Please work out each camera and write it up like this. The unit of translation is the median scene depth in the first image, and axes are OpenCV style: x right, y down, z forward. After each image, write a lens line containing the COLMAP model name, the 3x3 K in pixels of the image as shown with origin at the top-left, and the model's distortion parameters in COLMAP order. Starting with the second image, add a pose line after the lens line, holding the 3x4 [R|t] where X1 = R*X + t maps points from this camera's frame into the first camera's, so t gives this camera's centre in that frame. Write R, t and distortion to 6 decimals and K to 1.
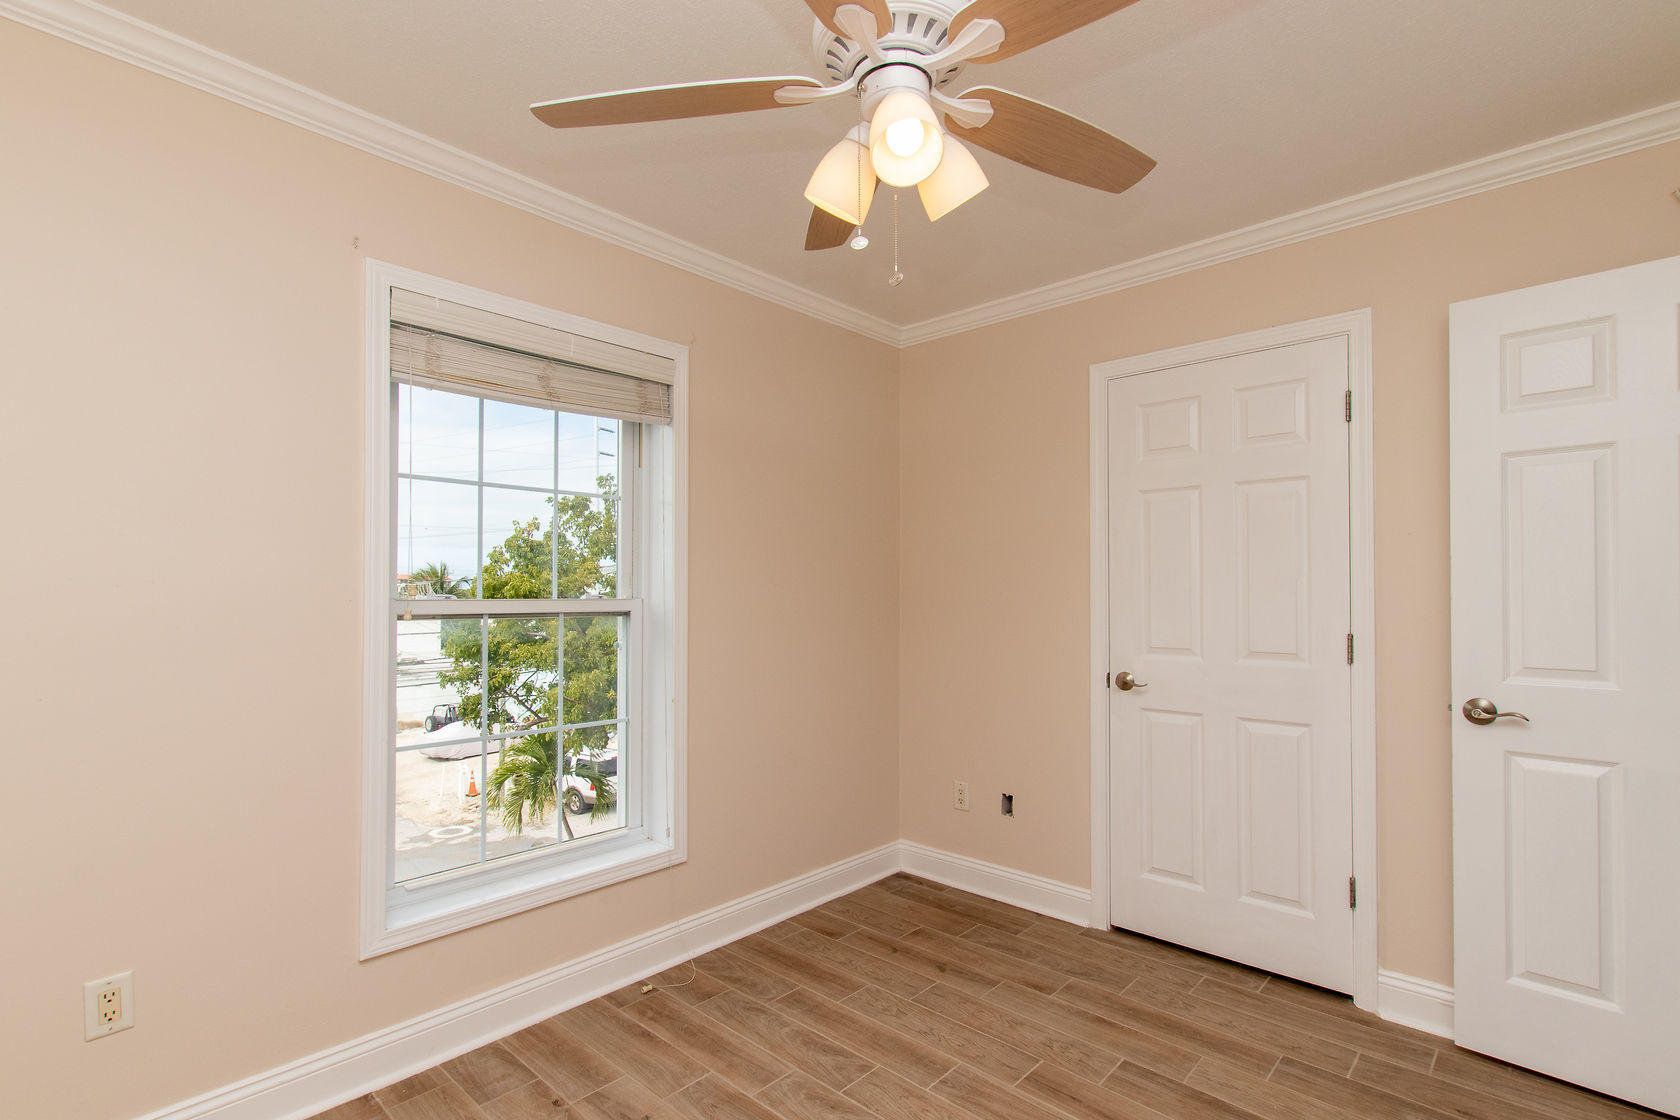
lens RADIAL K [[769.3, 0, 848.8], [0, 769.3, 574.8], [0, 0, 1]] dist [0.002750, -0.003373]
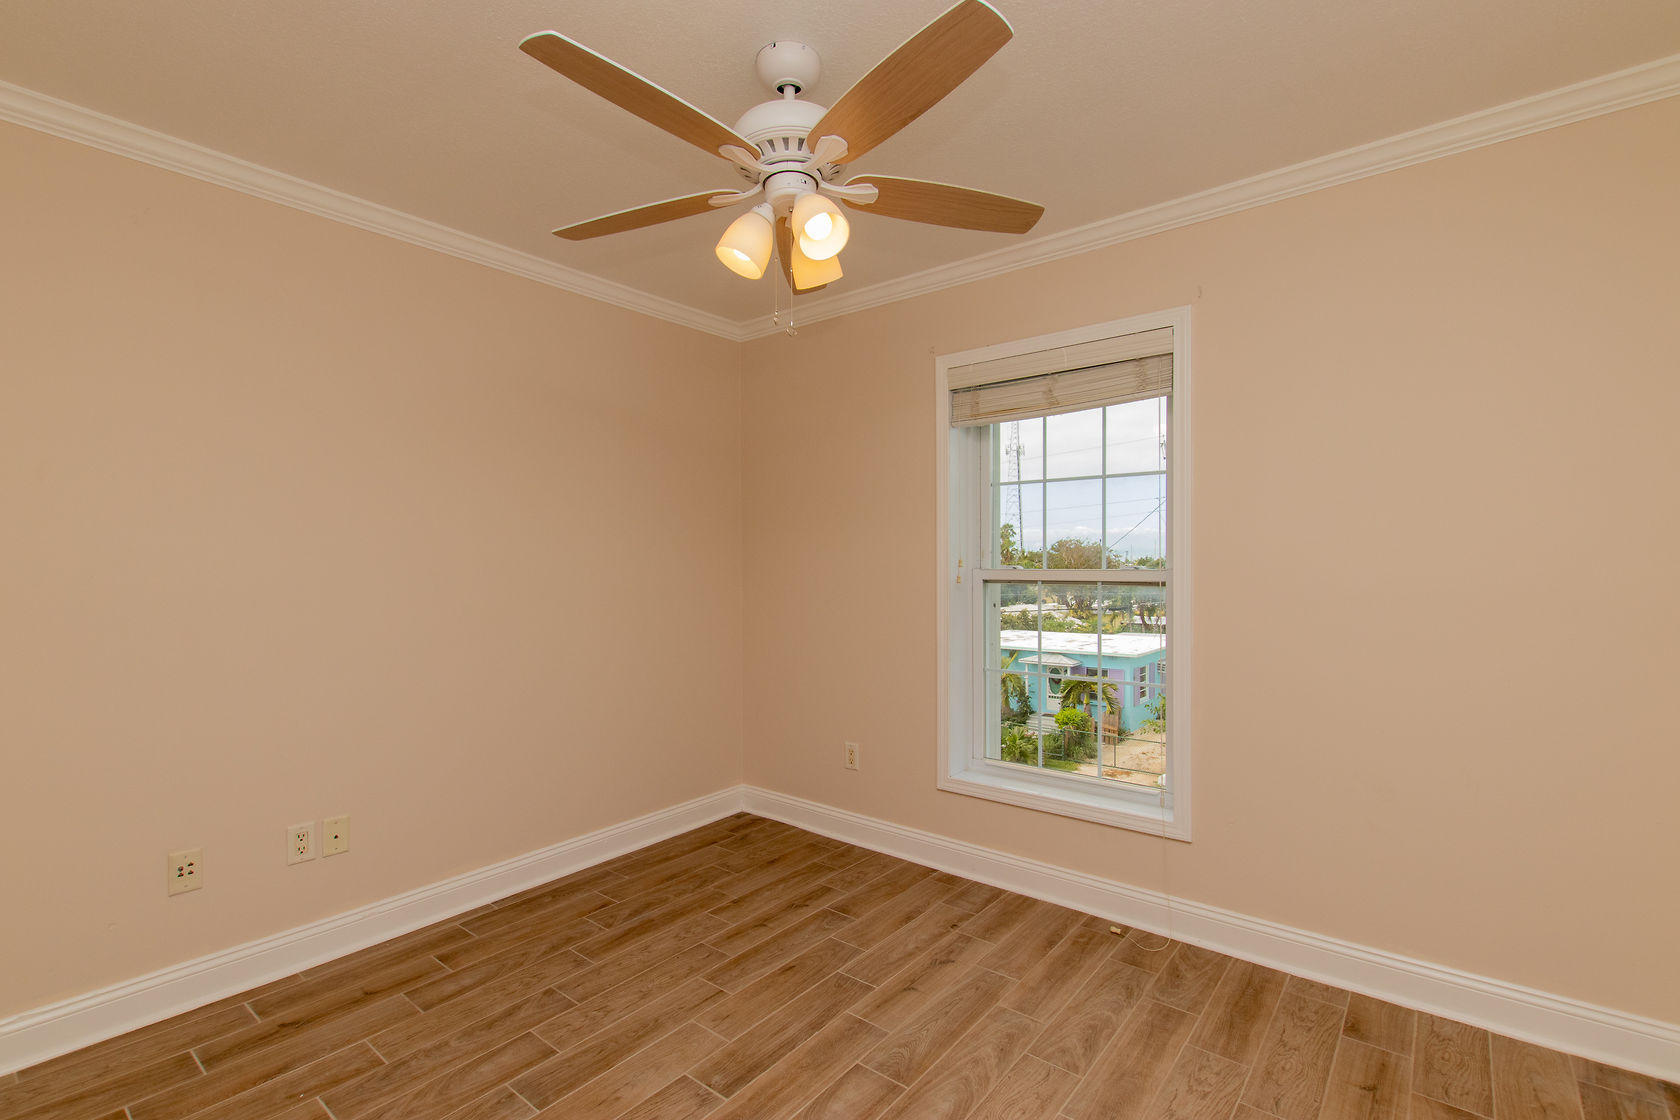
lens RADIAL K [[769.3, 0, 849.6], [0, 769.3, 562.5], [0, 0, 1]] dist [0.002750, -0.003373]
pose [[0.071856, 0.000248, -0.997415, 0.816969], [0.026741, 0.999640, 0.002175, 0.008484], [0.997056, -0.026828, 0.071824, 0.582080]]
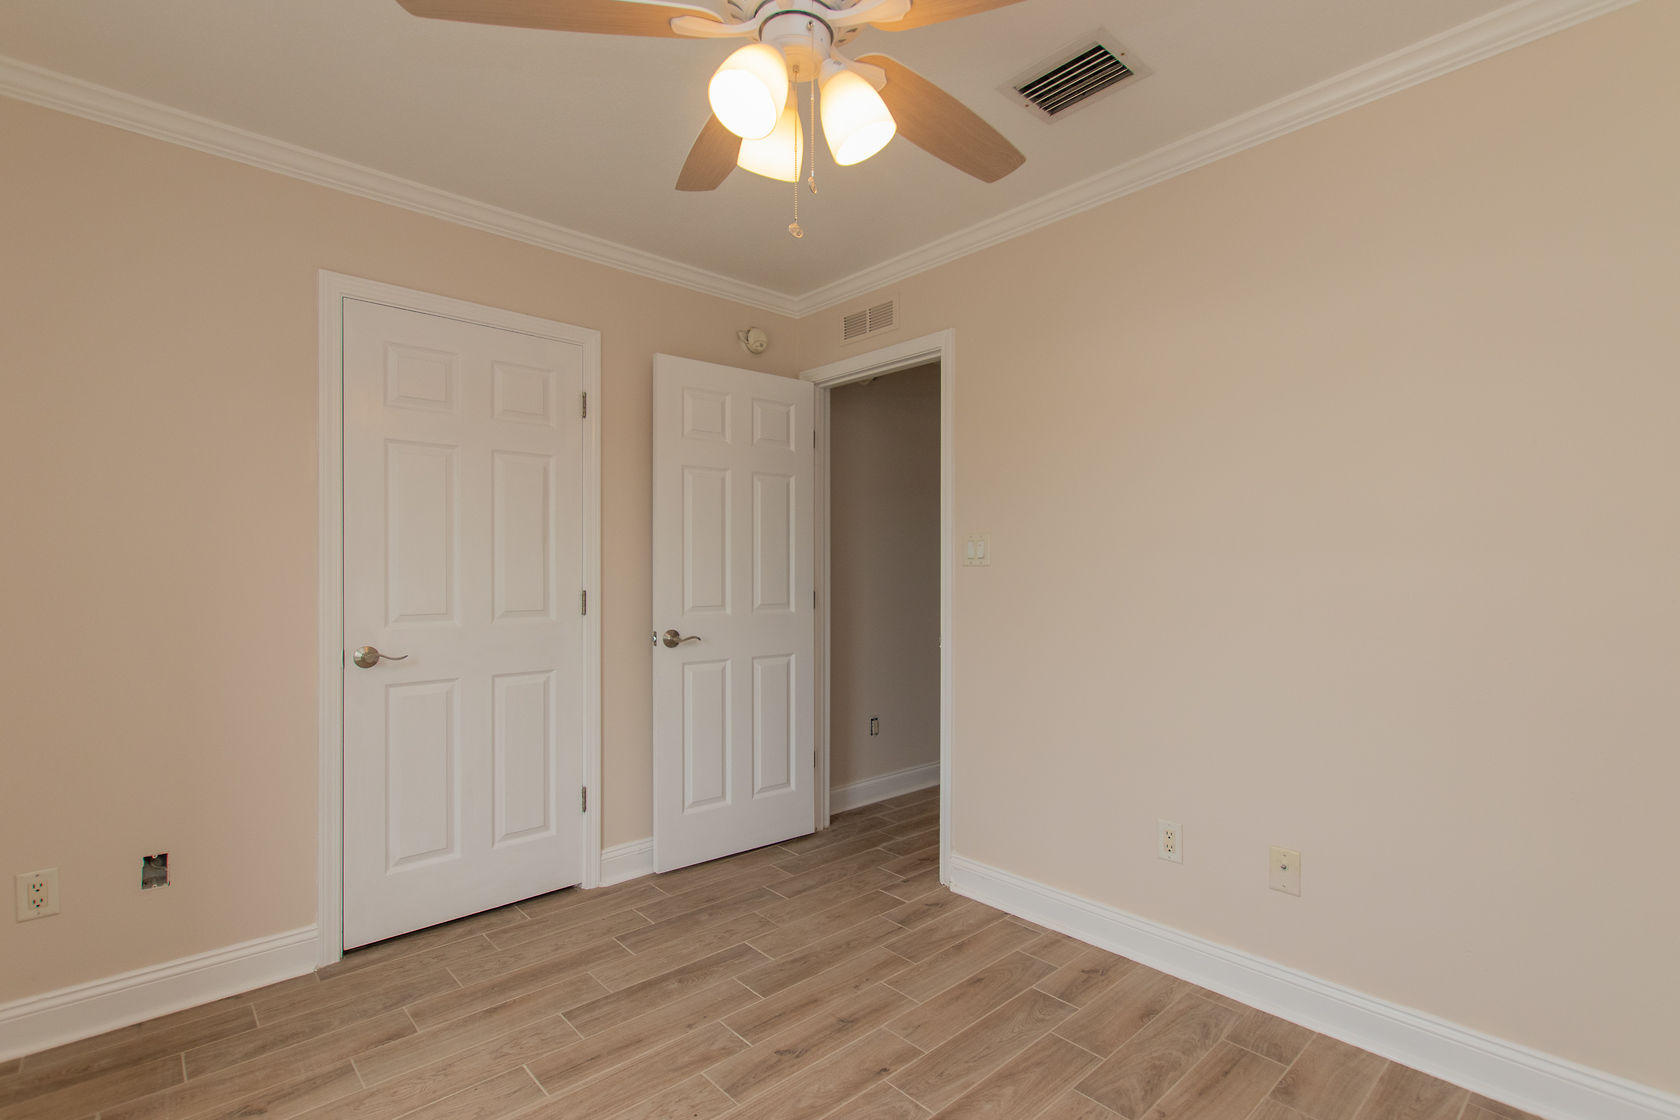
lens RADIAL K [[769.3, 0, 828.2], [0, 769.3, 558.0], [0, 0, 1]] dist [0.002750, -0.003373]
pose [[0.106527, 0.014031, 0.994211, -0.544176], [-0.025204, 0.999617, -0.011406, 0.030010], [-0.993990, -0.023843, 0.106840, 0.490550]]
